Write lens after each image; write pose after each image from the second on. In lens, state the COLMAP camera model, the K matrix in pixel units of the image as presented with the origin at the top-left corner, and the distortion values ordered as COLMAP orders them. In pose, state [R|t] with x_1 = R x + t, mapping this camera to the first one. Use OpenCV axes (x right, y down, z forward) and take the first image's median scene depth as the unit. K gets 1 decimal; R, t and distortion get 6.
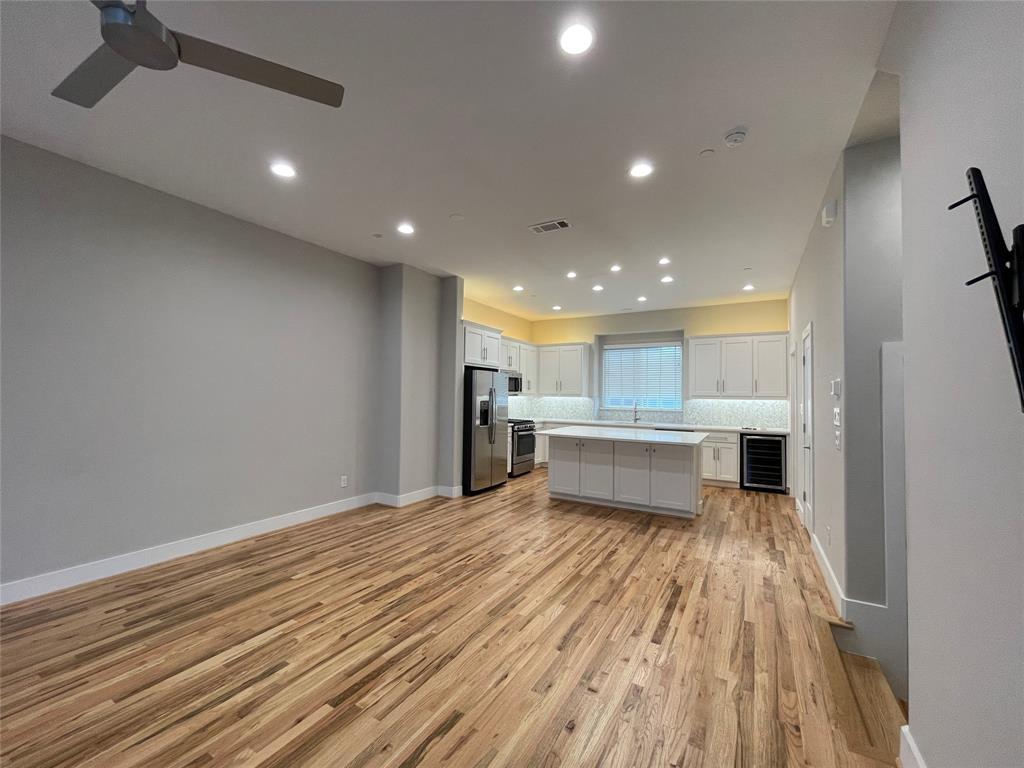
lens RADIAL K [[414.0, 0, 512.0], [0, 414.0, 384.0], [0, 0, 1]] dist [-0.001564, 0.000000]
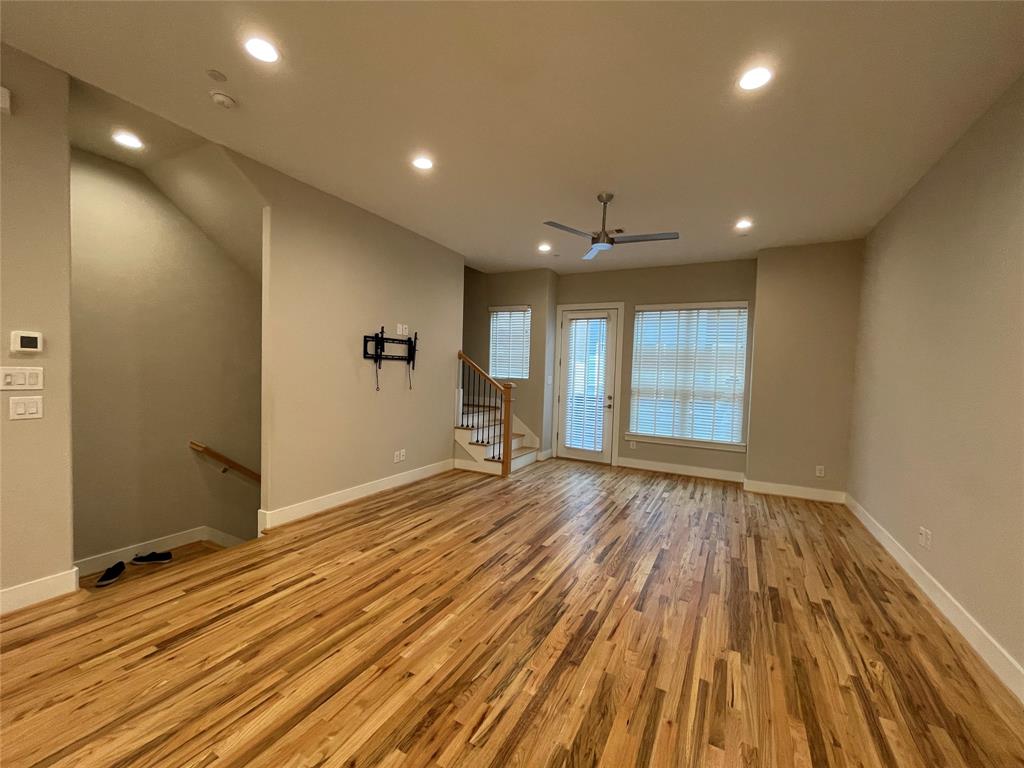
lens RADIAL K [[416.3, 0, 508.8], [0, 416.3, 386.5], [0, 0, 1]] dist [-0.001548, -0.000024]
pose [[-0.998436, -0.045702, -0.032194, -0.112735], [-0.046180, 0.998831, 0.014252, 0.036669], [0.031505, 0.015717, -0.999380, 1.653304]]
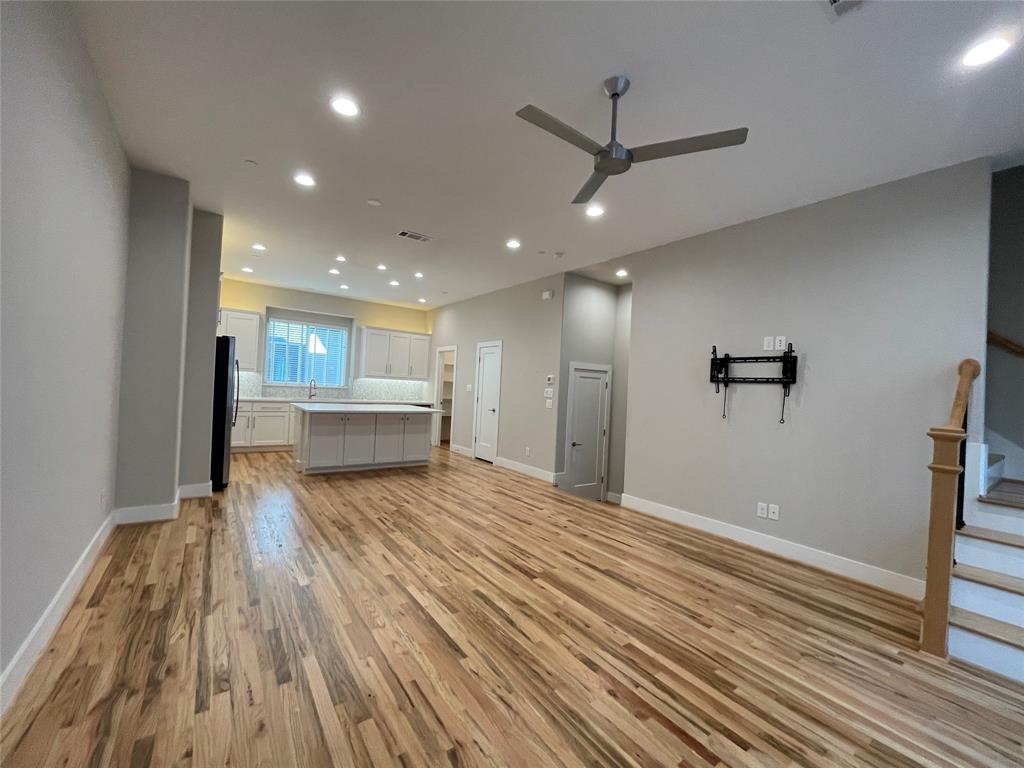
lens RADIAL K [[416.3, 0, 508.8], [0, 416.3, 386.5], [0, 0, 1]] dist [-0.001548, -0.000024]
pose [[0.404340, 0.009211, 0.914562, -1.134280], [-0.069533, 0.997365, 0.020696, 0.015862], [-0.911962, -0.071960, 0.403915, 0.298253]]
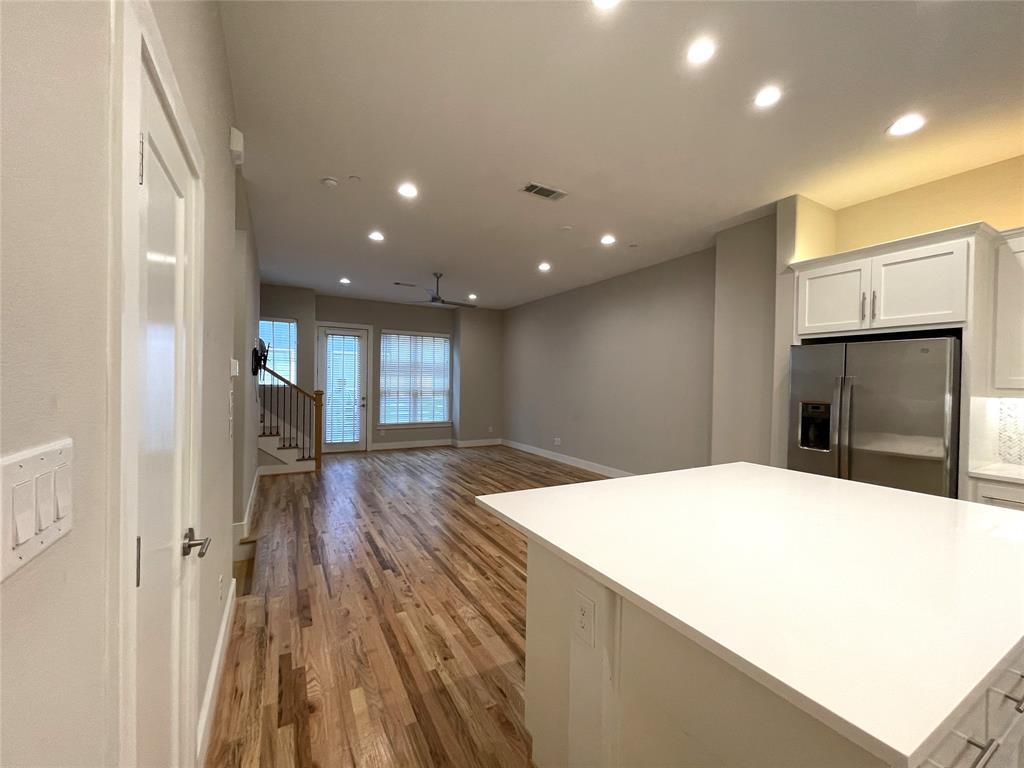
lens RADIAL K [[416.3, 0, 508.8], [0, 416.3, 386.5], [0, 0, 1]] dist [-0.001548, -0.000024]
pose [[-0.510326, -0.011279, -0.859907, 1.114781], [-0.000950, 0.999921, -0.012552, 0.053552], [0.859981, -0.005589, -0.510296, 1.752006]]
